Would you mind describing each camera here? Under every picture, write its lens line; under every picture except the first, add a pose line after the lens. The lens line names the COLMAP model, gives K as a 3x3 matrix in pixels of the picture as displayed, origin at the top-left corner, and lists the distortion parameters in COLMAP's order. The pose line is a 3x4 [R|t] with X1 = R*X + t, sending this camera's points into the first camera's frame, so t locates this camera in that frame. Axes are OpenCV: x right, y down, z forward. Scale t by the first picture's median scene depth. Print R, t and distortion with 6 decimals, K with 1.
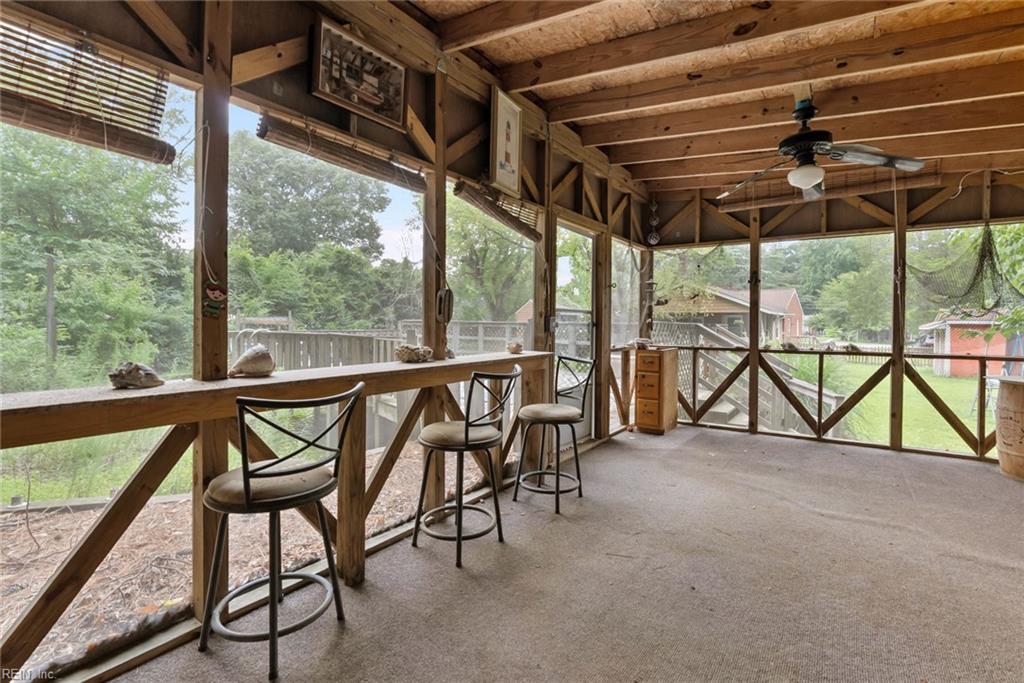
lens RADIAL K [[468.2, 0, 512.2], [0, 468.2, 324.0], [0, 0, 1]] dist [-0.010092, 0.000324]
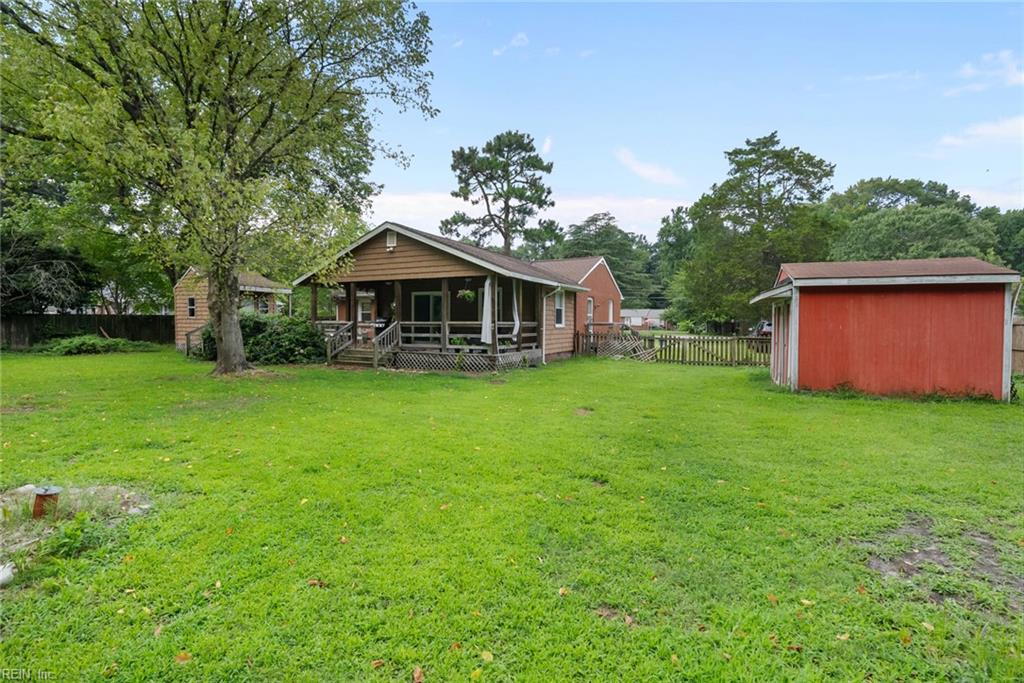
lens RADIAL K [[468.2, 0, 512.2], [0, 468.2, 324.0], [0, 0, 1]] dist [-0.010092, 0.000324]
pose [[0.974348, -0.004388, 0.225003, 0.316970], [0.003316, 0.999981, 0.005140, 0.021868], [-0.225021, -0.004262, 0.974345, 0.347222]]
